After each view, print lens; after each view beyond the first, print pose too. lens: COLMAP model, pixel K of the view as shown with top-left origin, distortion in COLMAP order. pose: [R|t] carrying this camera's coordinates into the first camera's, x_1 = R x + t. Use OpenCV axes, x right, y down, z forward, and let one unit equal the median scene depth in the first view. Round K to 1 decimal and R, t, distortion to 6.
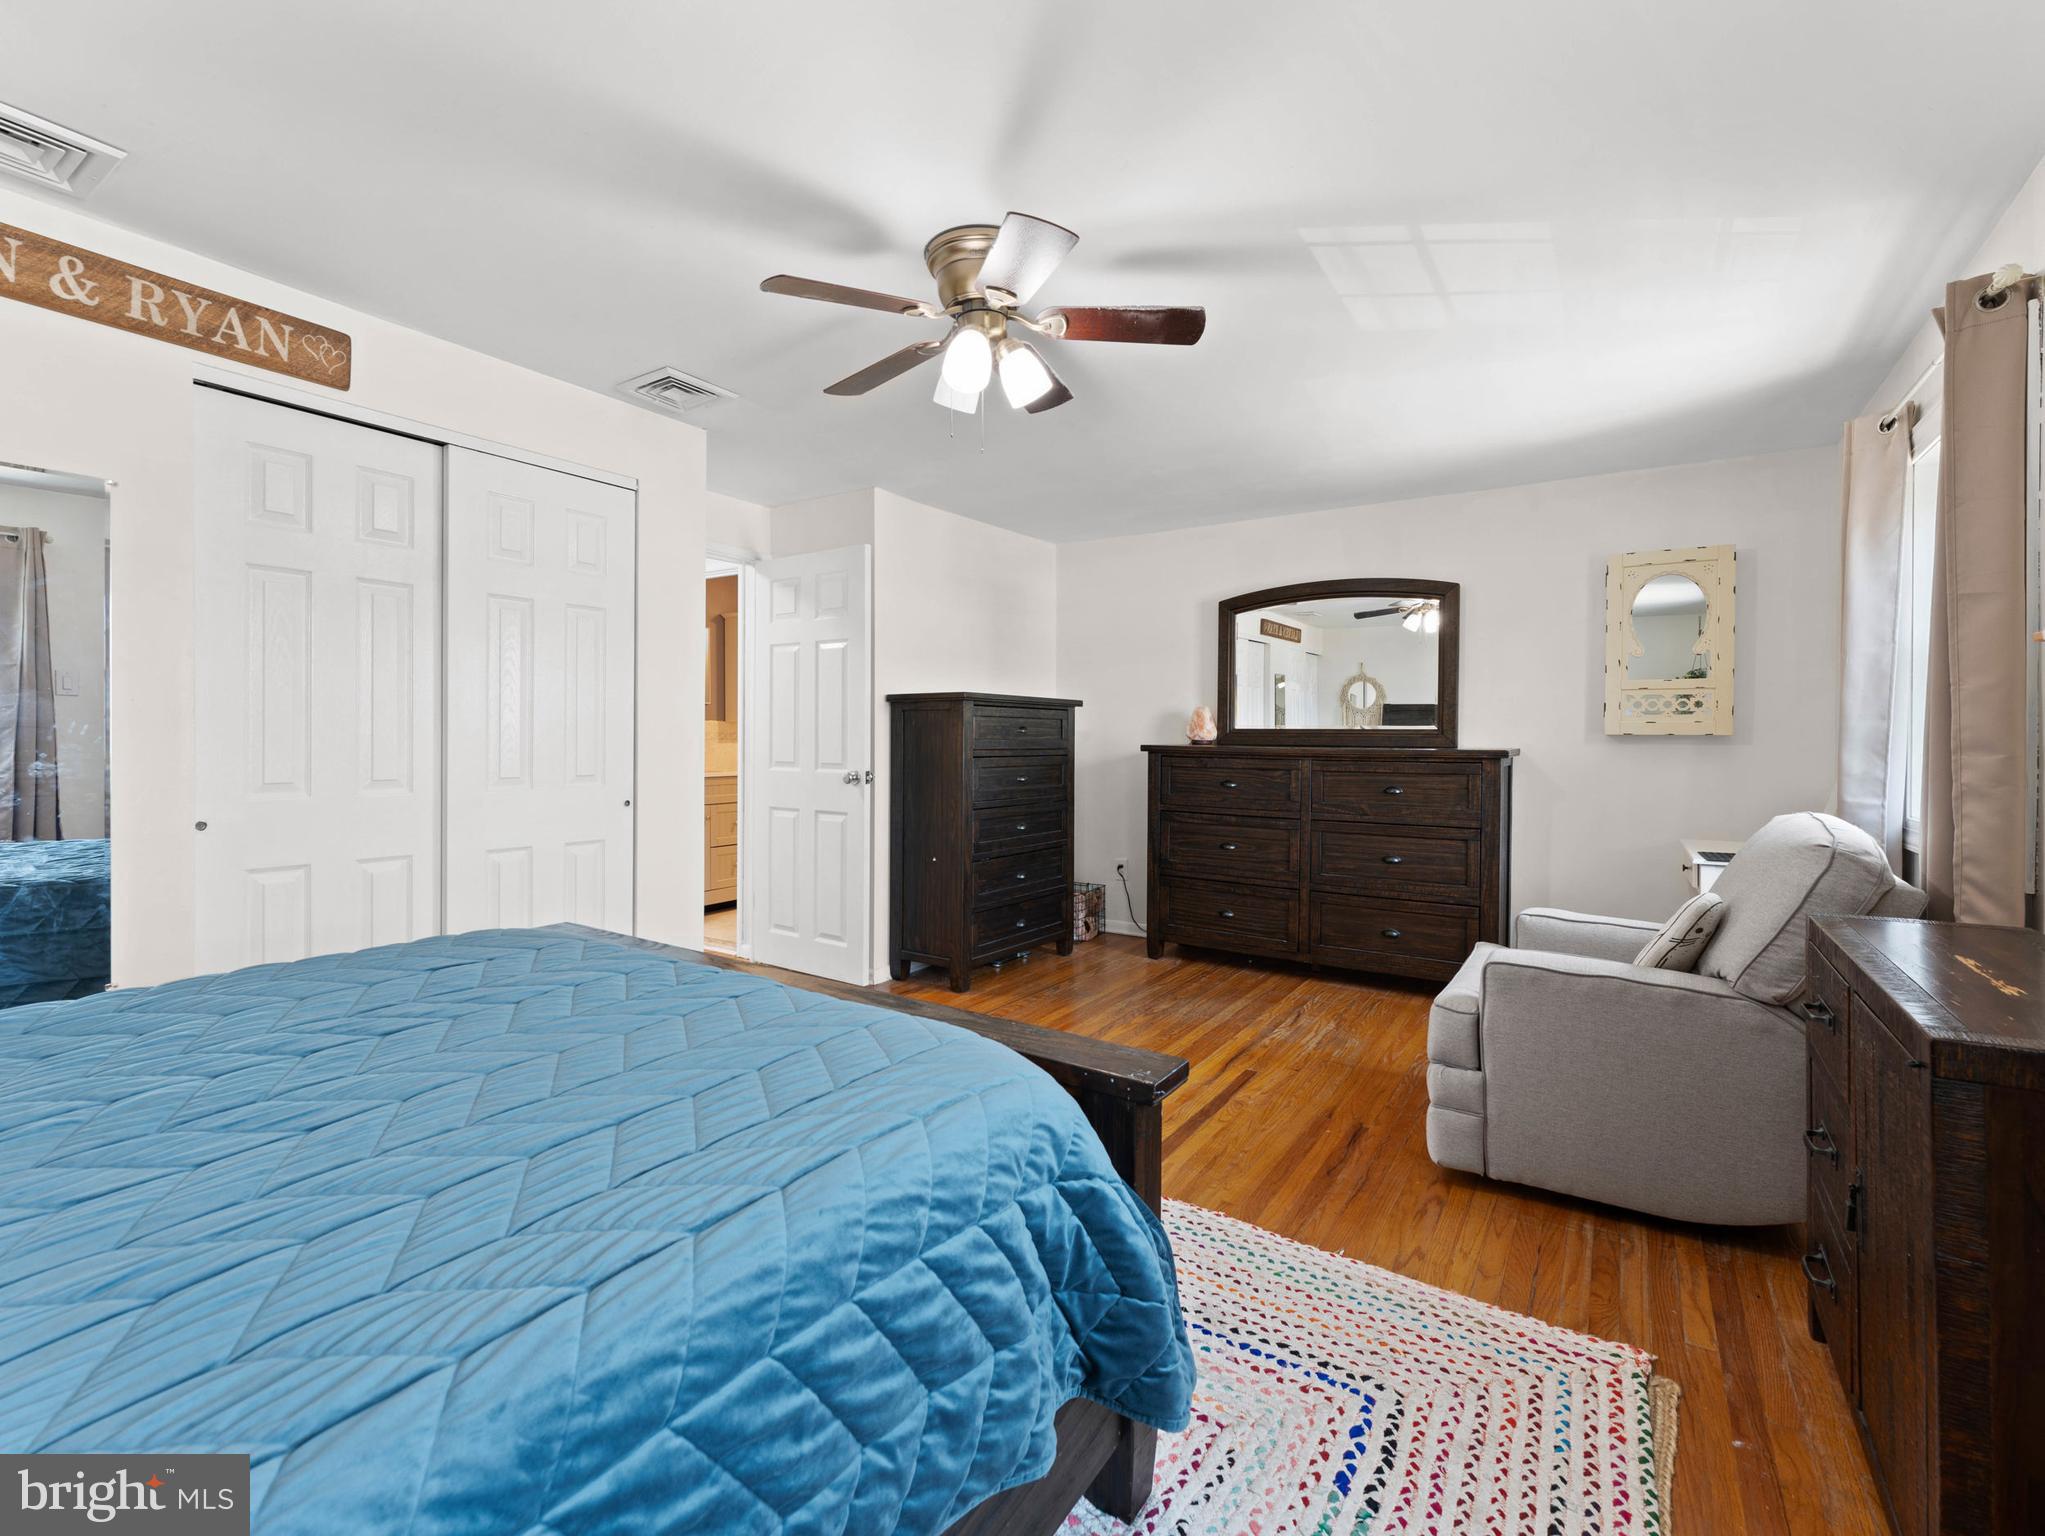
lens RADIAL K [[914.4, 0, 1019.2], [0, 914.4, 753.7], [0, 0, 1]] dist [0.000072, 0.000222]
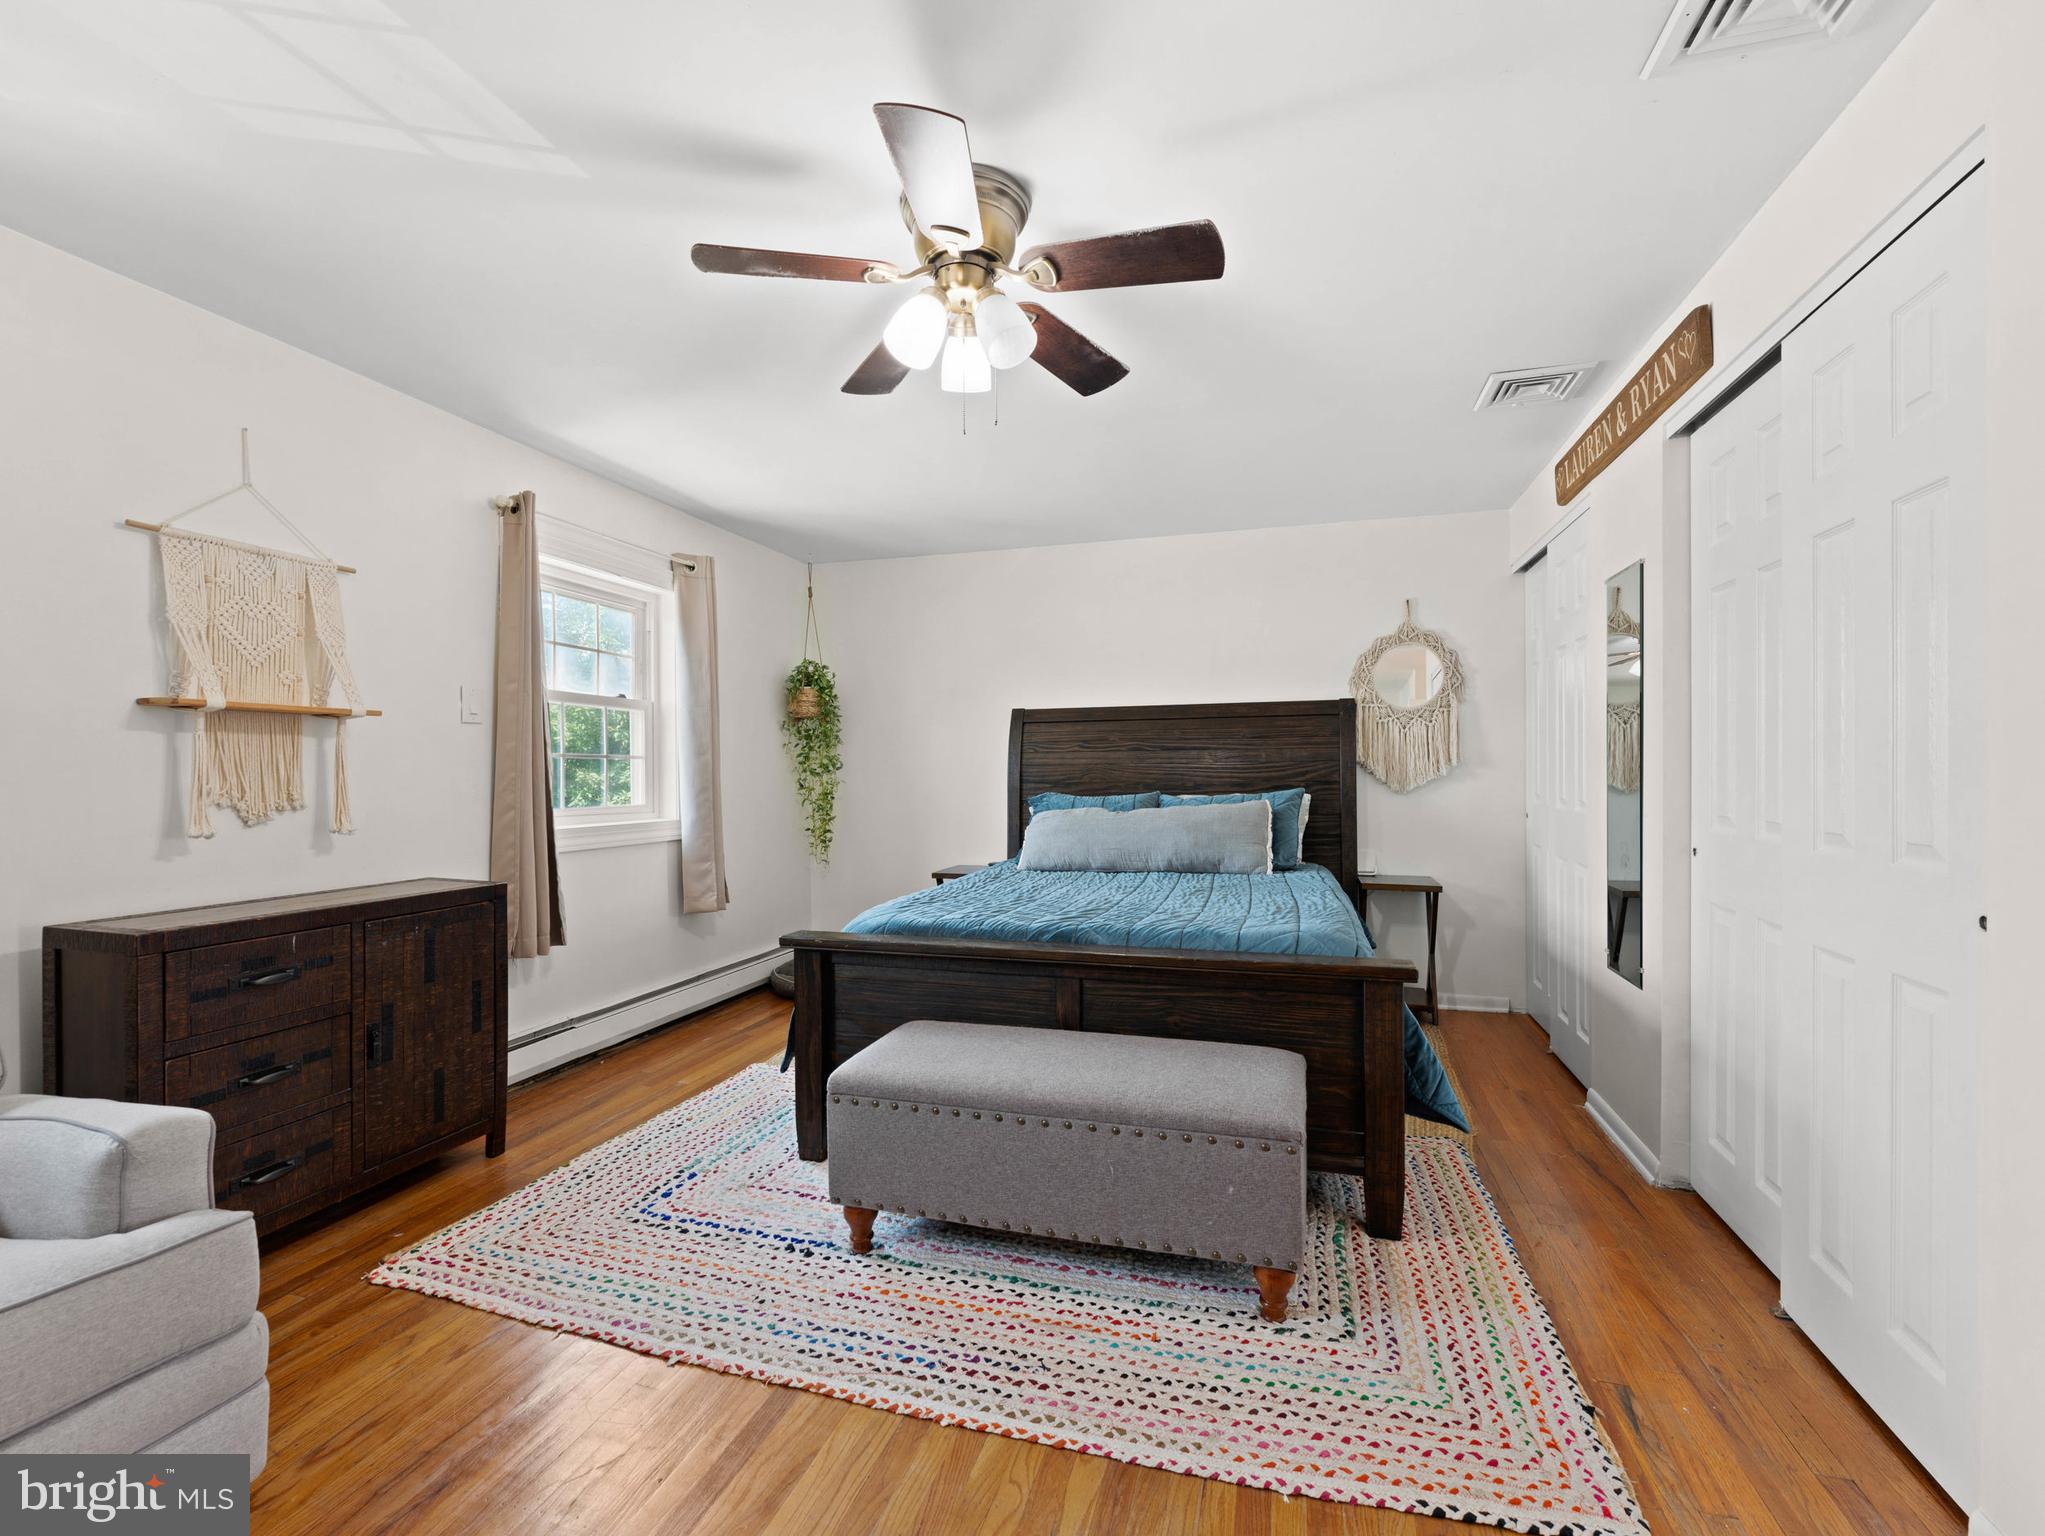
lens RADIAL K [[914.4, 0, 1019.2], [0, 914.4, 753.7], [0, 0, 1]] dist [0.000072, 0.000222]
pose [[-0.958035, -0.000097, -0.286653, 0.229531], [-0.001564, 0.999987, 0.004890, -0.054078], [0.286648, 0.005133, -0.958022, 2.693624]]
